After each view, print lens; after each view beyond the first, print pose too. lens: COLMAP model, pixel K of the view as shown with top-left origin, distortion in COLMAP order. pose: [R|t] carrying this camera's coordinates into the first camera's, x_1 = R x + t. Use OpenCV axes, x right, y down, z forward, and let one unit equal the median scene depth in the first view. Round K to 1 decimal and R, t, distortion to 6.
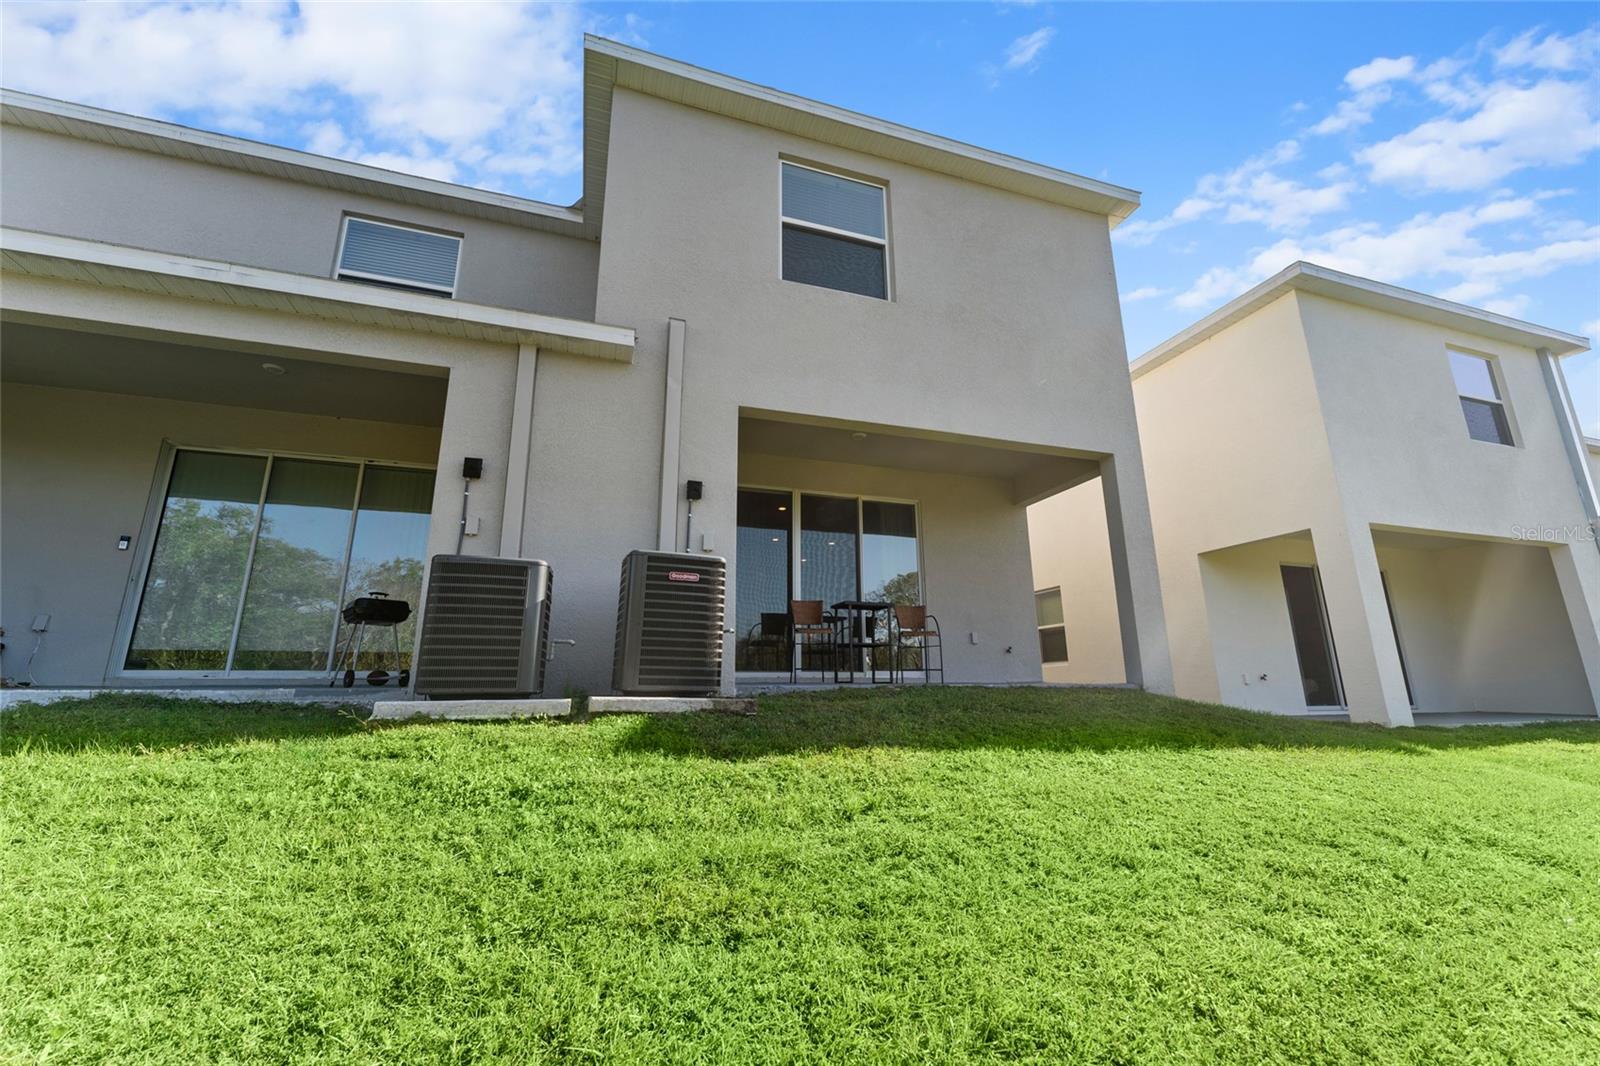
lens RADIAL K [[640.6, 0, 804.6], [0, 640.6, 528.0], [0, 0, 1]] dist [0.000203, 0.000270]
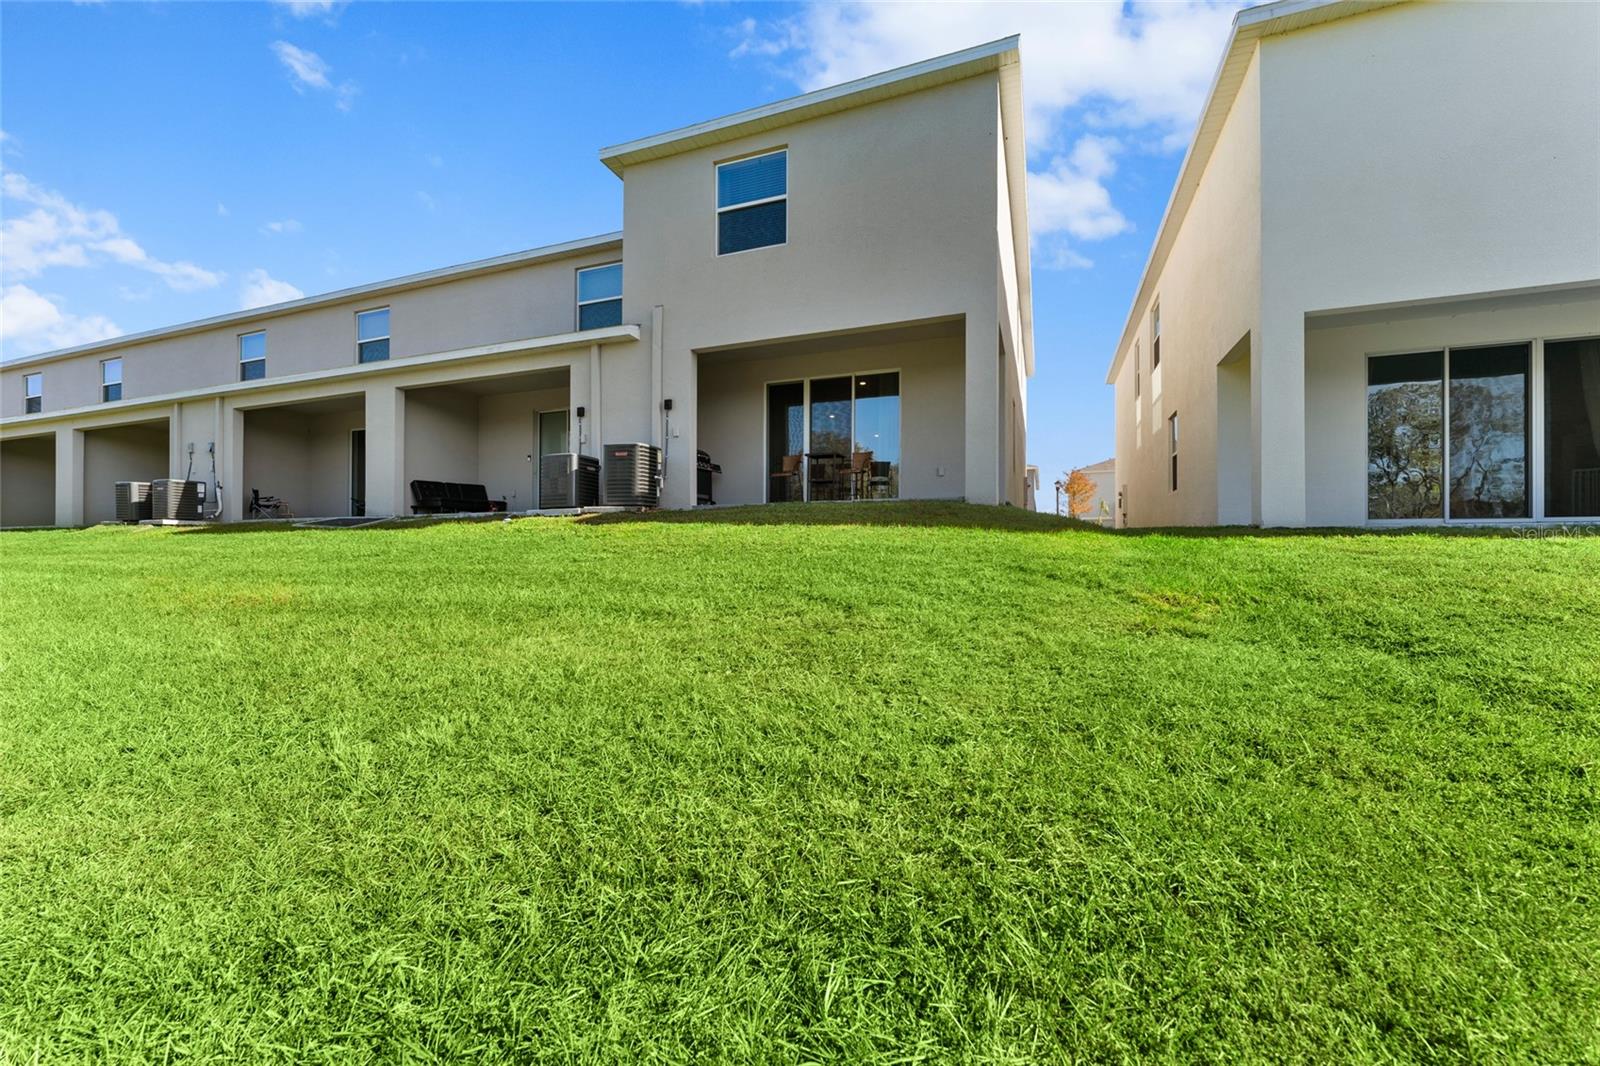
lens RADIAL K [[643.8, 0, 799.5], [0, 643.8, 536.6], [0, 0, 1]] dist [0.000581, 0.000032]
pose [[0.781930, -0.011454, -0.623260, 1.083413], [0.154767, 0.972093, 0.176303, 0.036874], [0.603848, -0.234316, 0.761882, -0.247766]]
